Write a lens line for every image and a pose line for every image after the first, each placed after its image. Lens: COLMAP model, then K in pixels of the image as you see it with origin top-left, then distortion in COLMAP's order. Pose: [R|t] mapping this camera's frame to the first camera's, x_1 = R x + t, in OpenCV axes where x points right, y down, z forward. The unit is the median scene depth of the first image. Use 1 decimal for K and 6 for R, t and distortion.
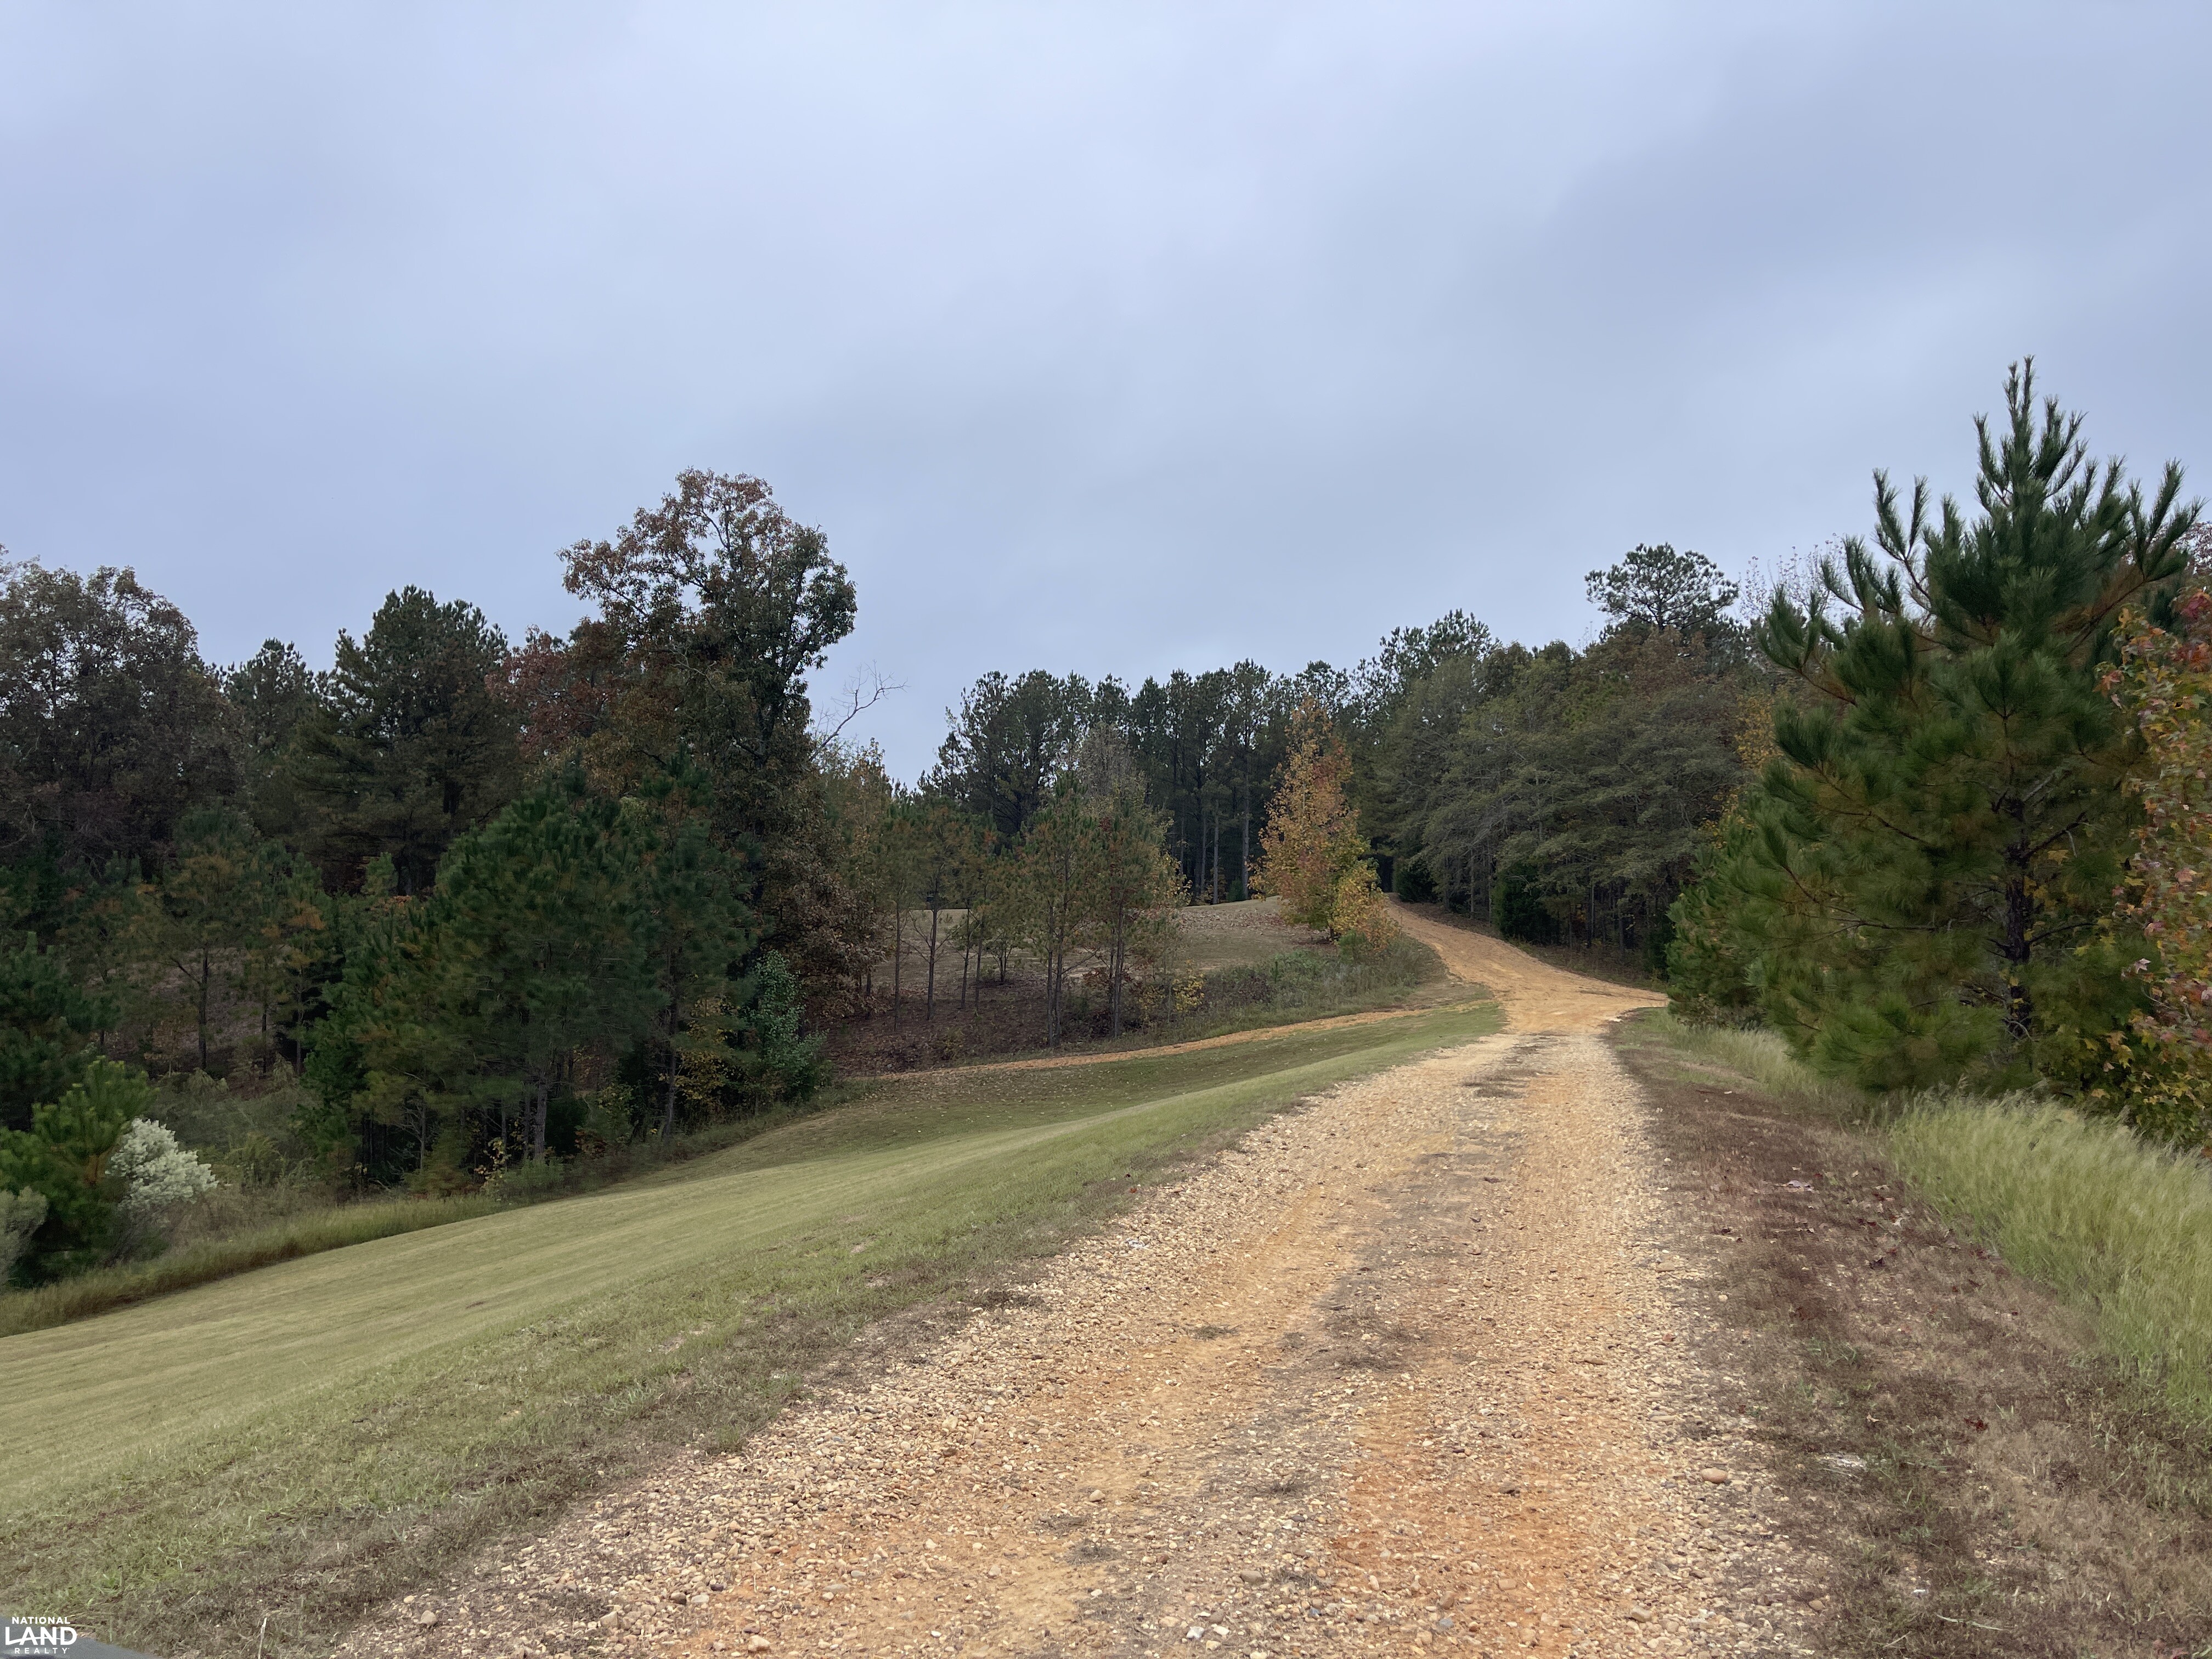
lens RADIAL K [[1690.6, 0, 1103.7], [0, 1690.6, 835.4], [0, 0, 1]] dist [0.067961, -0.066413]
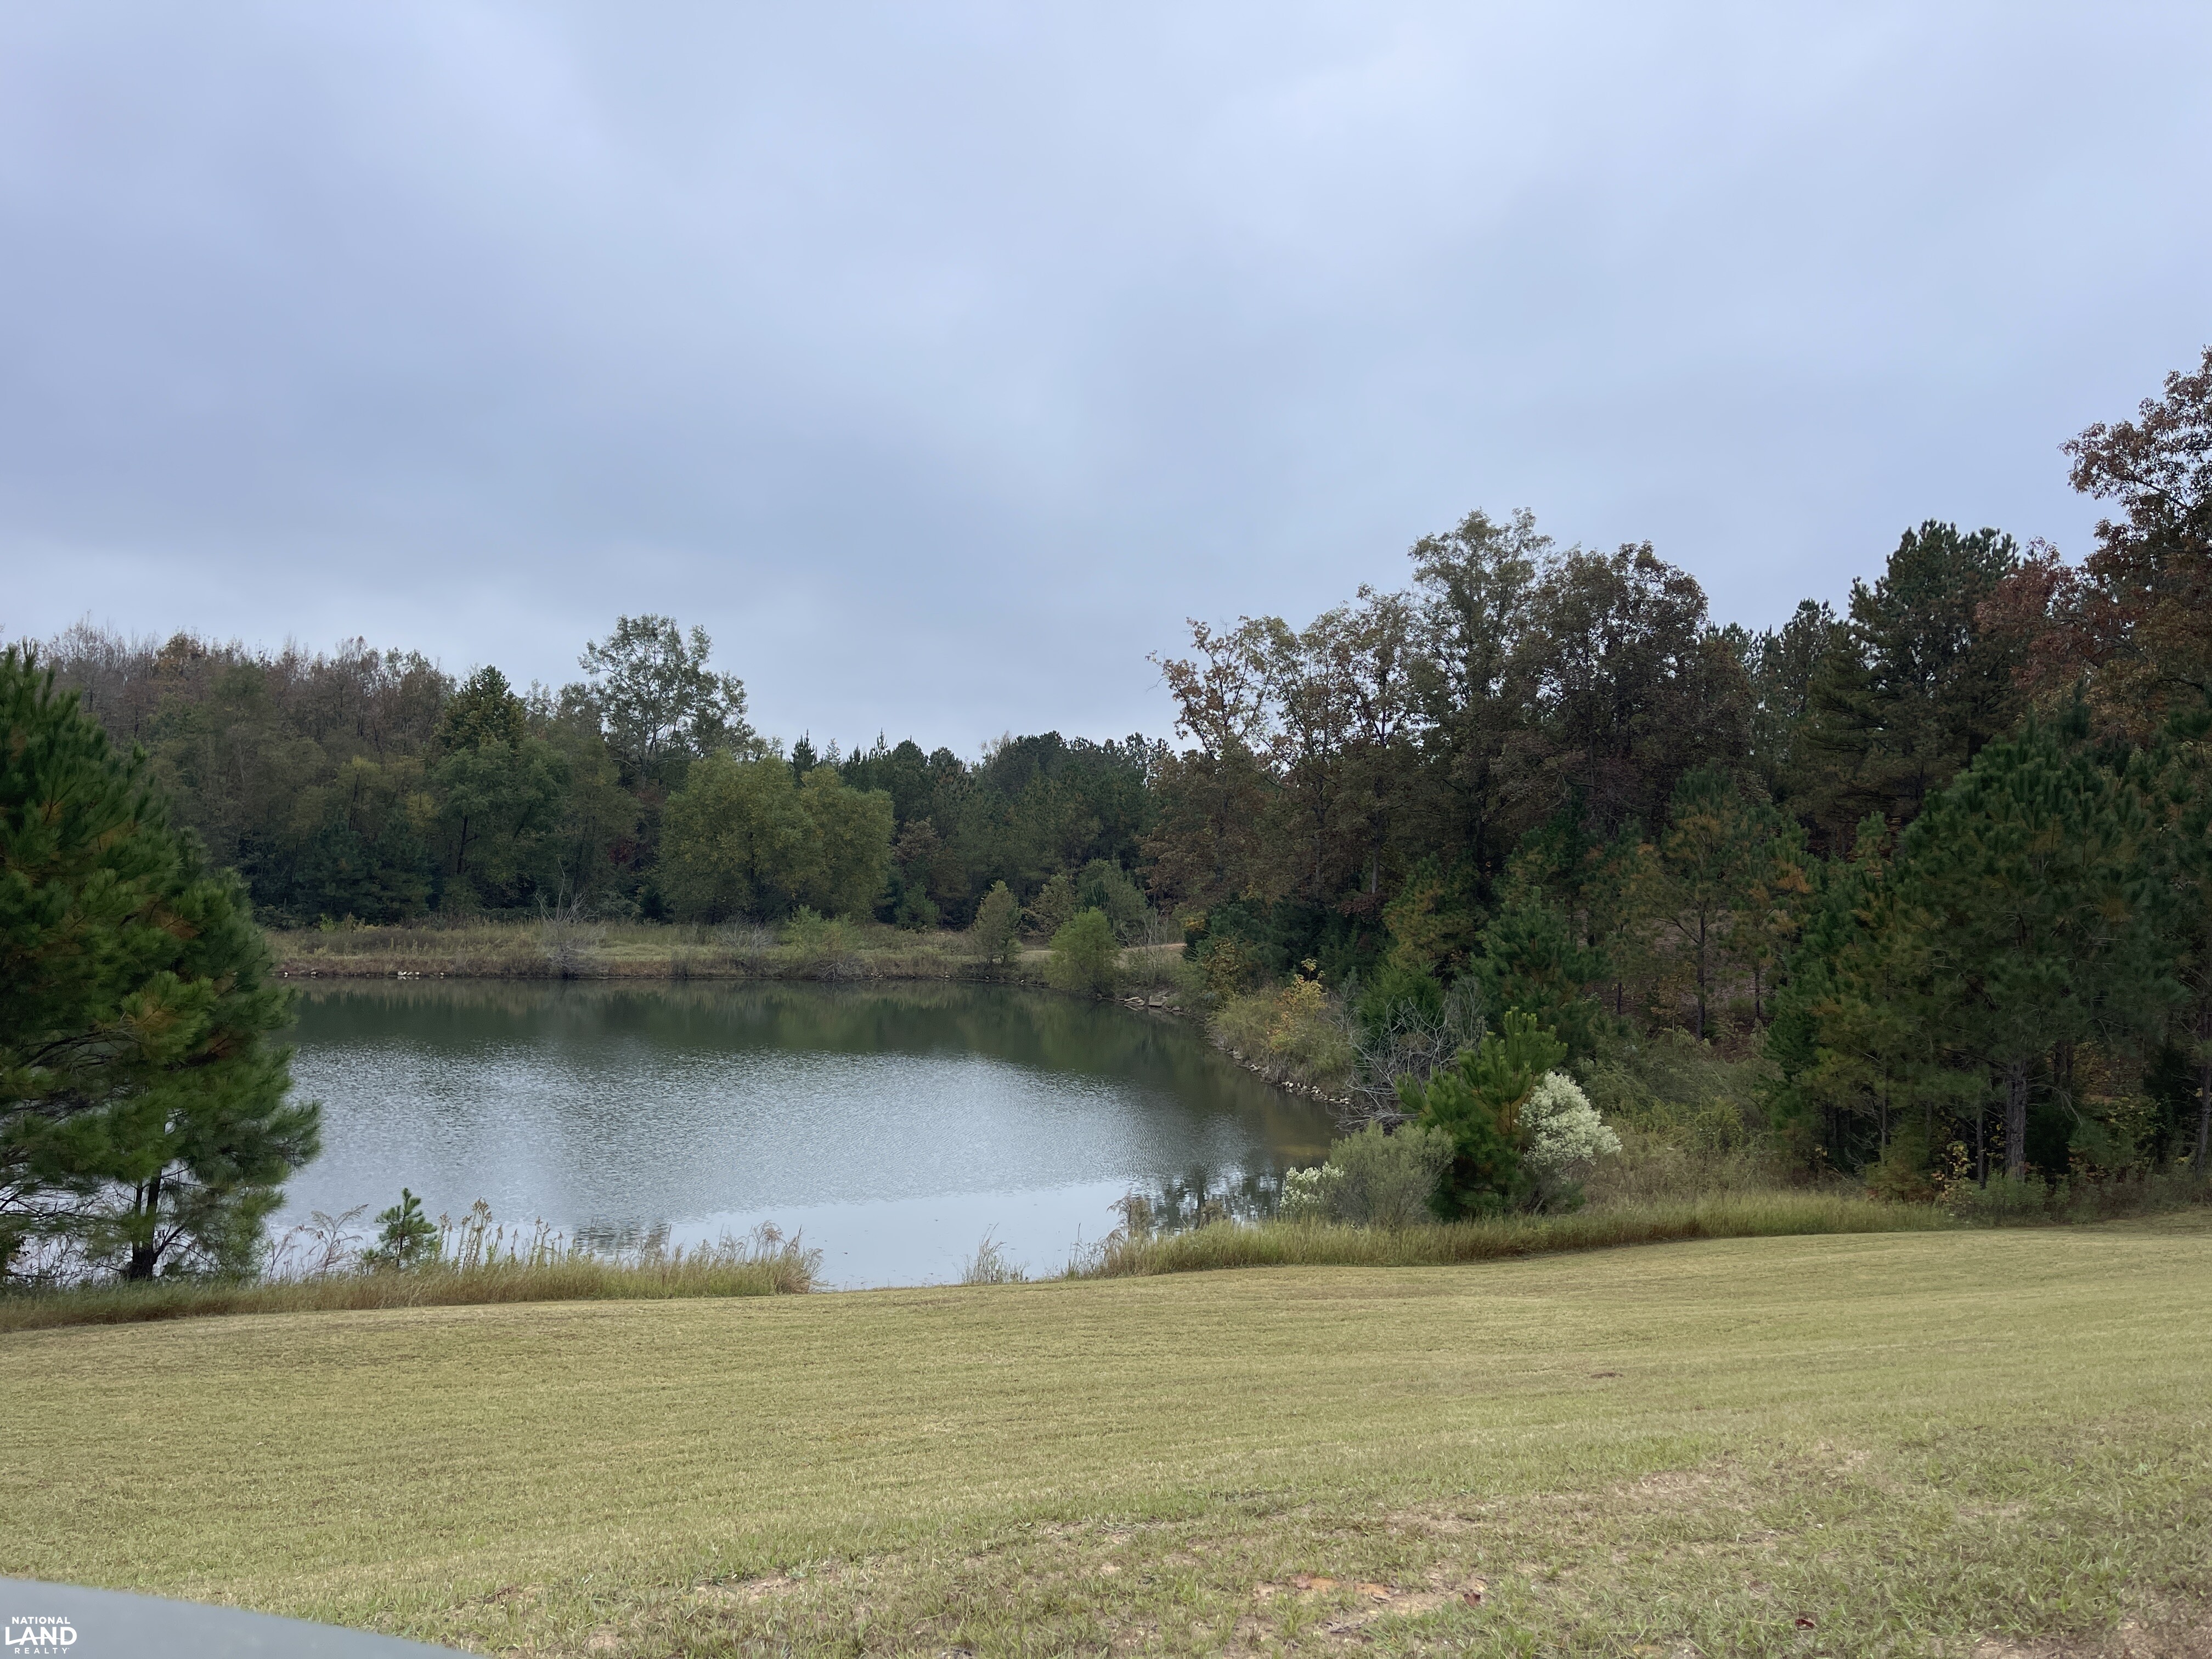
lens RADIAL K [[1690.6, 0, 1102.8], [0, 1690.6, 839.2], [0, 0, 1]] dist [0.067961, -0.066413]
pose [[0.640147, 0.002480, -0.768249, 0.026061], [0.014203, 0.999786, 0.015062, 0.006684], [0.768121, -0.020553, 0.639974, 0.114228]]
